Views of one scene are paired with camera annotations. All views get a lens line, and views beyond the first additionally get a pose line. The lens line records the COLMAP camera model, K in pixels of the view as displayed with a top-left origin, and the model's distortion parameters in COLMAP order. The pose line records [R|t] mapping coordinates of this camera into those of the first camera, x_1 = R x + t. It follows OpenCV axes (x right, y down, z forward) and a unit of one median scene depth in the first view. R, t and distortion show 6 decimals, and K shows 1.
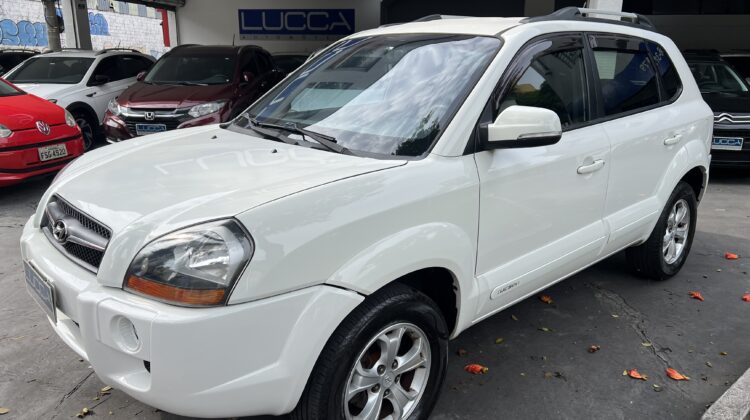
lens RADIAL K [[563.5, 0, 375.0], [0, 563.5, 210.0], [0, 0, 1]] dist [0.064957, -0.080856]
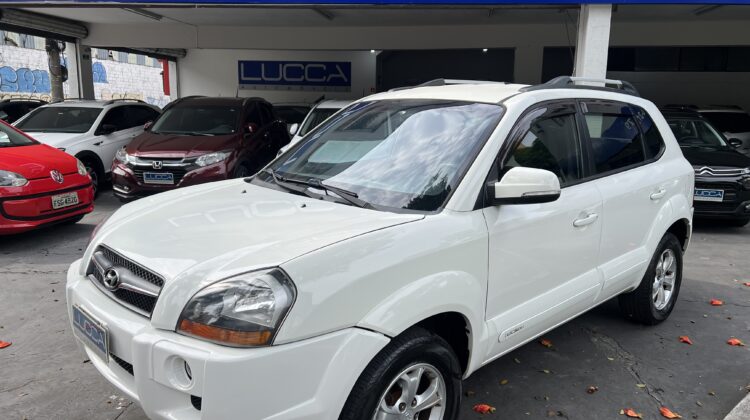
lens RADIAL K [[575.6, 0, 375.0], [0, 575.6, 210.0], [0, 0, 1]] dist [0.064367, -0.080763]
pose [[0.999619, 0.004976, 0.027135, -0.054822], [-0.002893, 0.997084, -0.076263, -0.008135], [-0.027435, 0.076156, 0.996718, -0.103125]]
